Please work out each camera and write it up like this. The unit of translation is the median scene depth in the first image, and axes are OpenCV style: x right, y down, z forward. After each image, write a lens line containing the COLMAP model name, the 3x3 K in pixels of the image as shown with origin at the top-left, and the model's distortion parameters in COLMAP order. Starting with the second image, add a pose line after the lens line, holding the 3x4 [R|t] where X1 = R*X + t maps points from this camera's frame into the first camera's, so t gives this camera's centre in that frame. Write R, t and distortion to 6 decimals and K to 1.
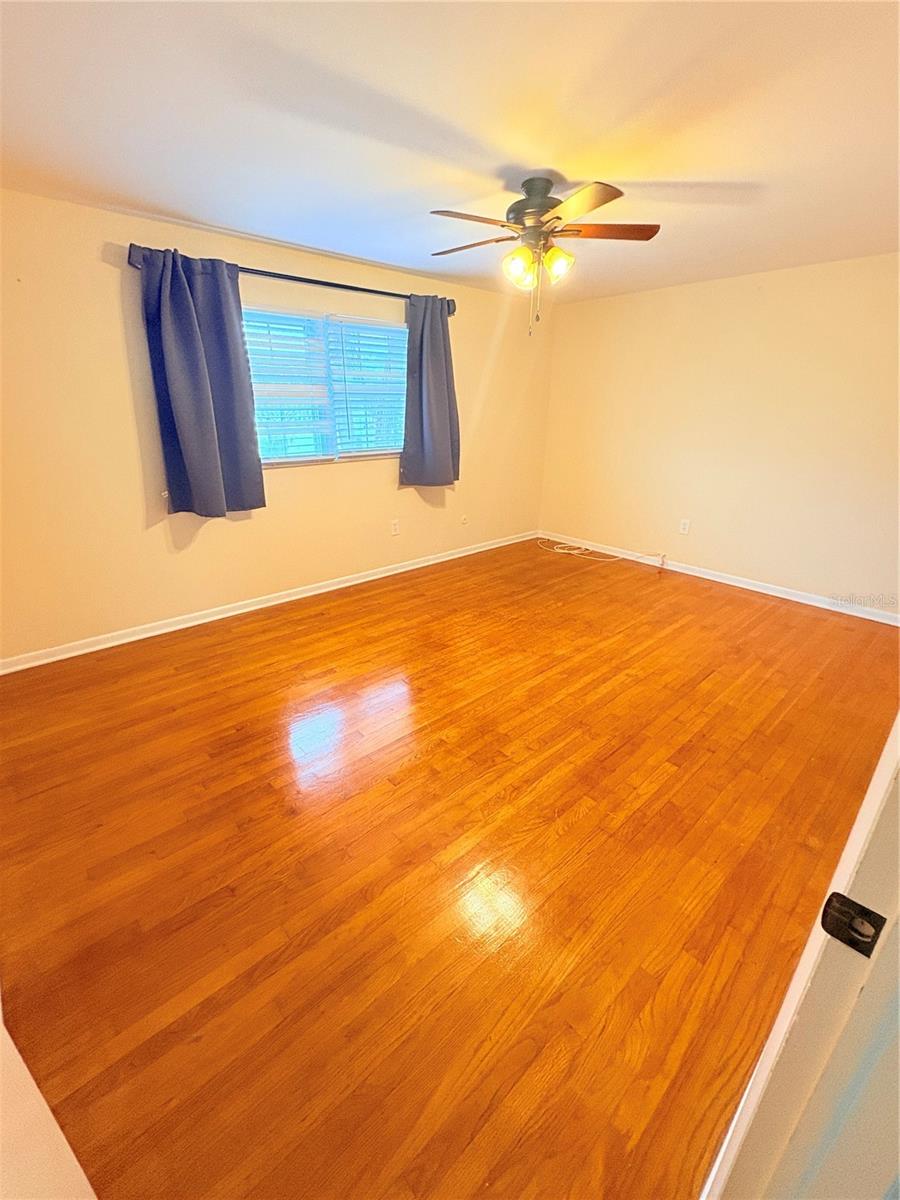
lens RADIAL K [[485.0, 0, 449.4], [0, 485.0, 590.1], [0, 0, 1]] dist [-0.002389, 0.000695]
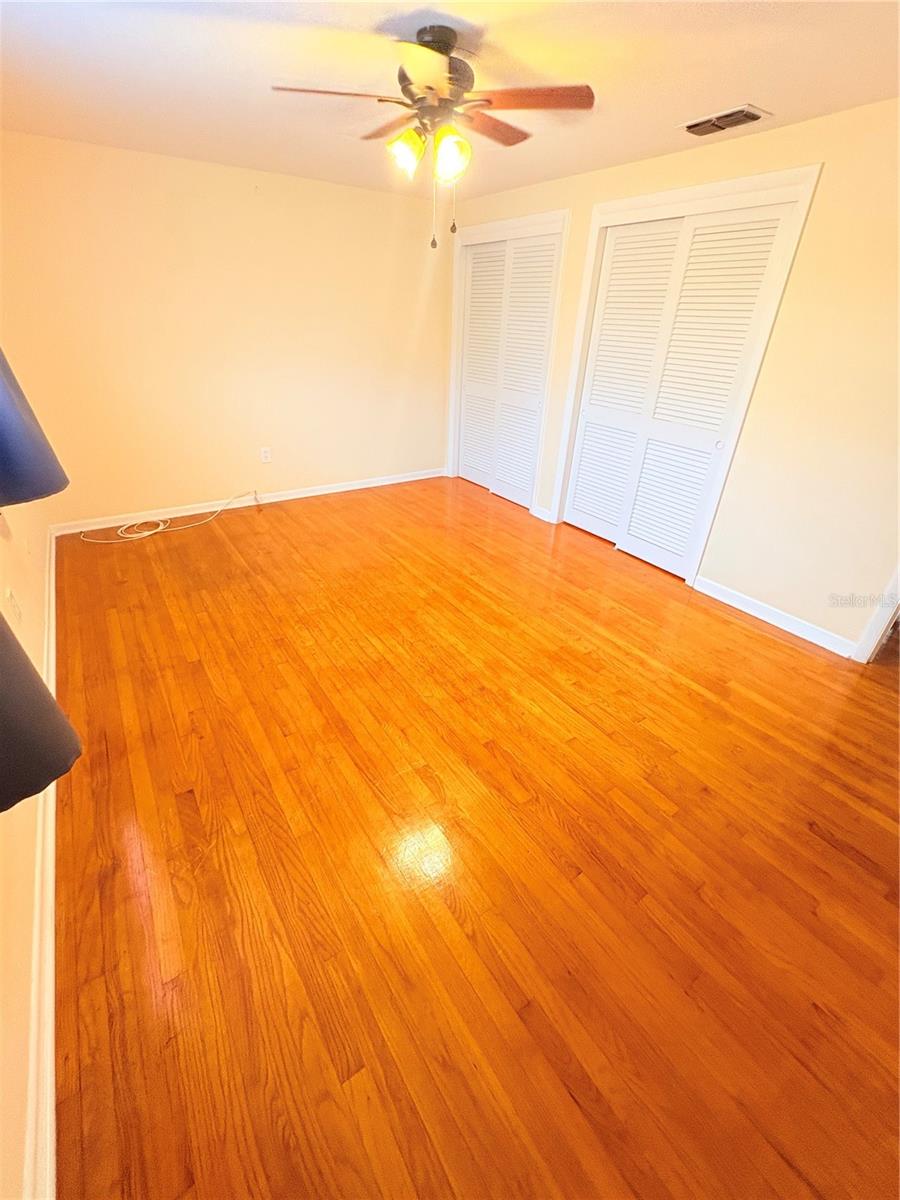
lens RADIAL K [[485.0, 0, 442.9], [0, 485.0, 598.9], [0, 0, 1]] dist [-0.002389, 0.000695]
pose [[0.171783, -0.503211, 0.846917, -0.597161], [0.331786, 0.839025, 0.431224, -0.272502], [-0.927582, 0.206918, 0.311089, 0.620767]]
